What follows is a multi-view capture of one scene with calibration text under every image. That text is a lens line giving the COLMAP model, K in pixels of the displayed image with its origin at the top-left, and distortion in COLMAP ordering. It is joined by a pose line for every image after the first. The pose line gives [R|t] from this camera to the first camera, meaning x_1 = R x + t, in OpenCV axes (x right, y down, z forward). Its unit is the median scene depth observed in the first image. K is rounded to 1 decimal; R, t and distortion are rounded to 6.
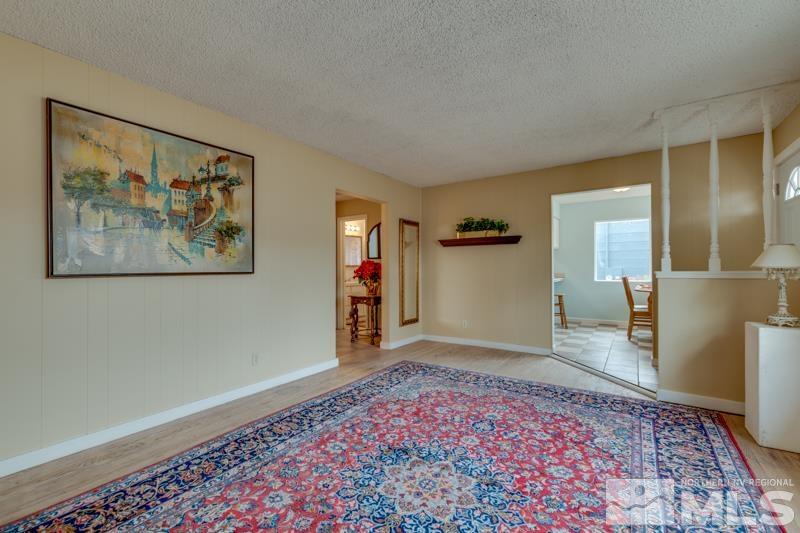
lens RADIAL K [[343.7, 0, 399.7], [0, 343.7, 268.8], [0, 0, 1]] dist [-0.001900, -0.003405]
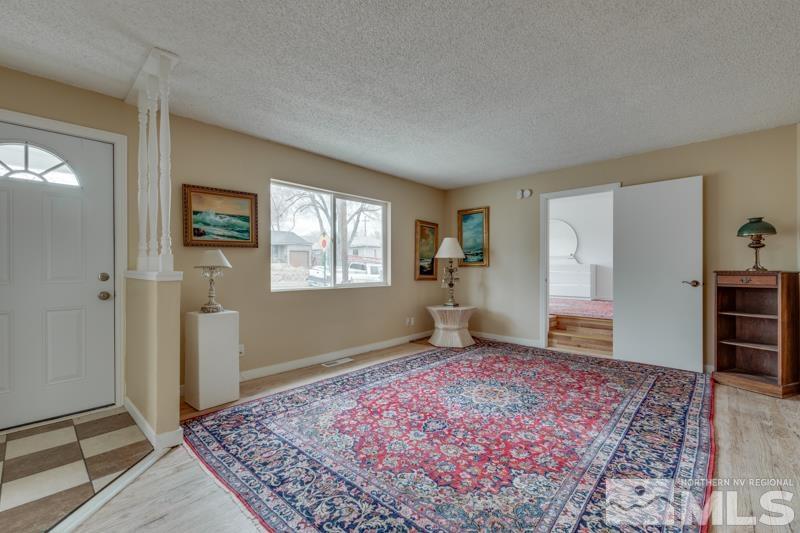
lens RADIAL K [[343.7, 0, 401.5], [0, 343.7, 267.4], [0, 0, 1]] dist [-0.001900, -0.003405]
pose [[-0.989476, 0.010503, 0.144313, 0.196600], [0.010104, 0.999943, -0.003501, 0.007086], [-0.144342, -0.002006, -0.989526, 2.028670]]
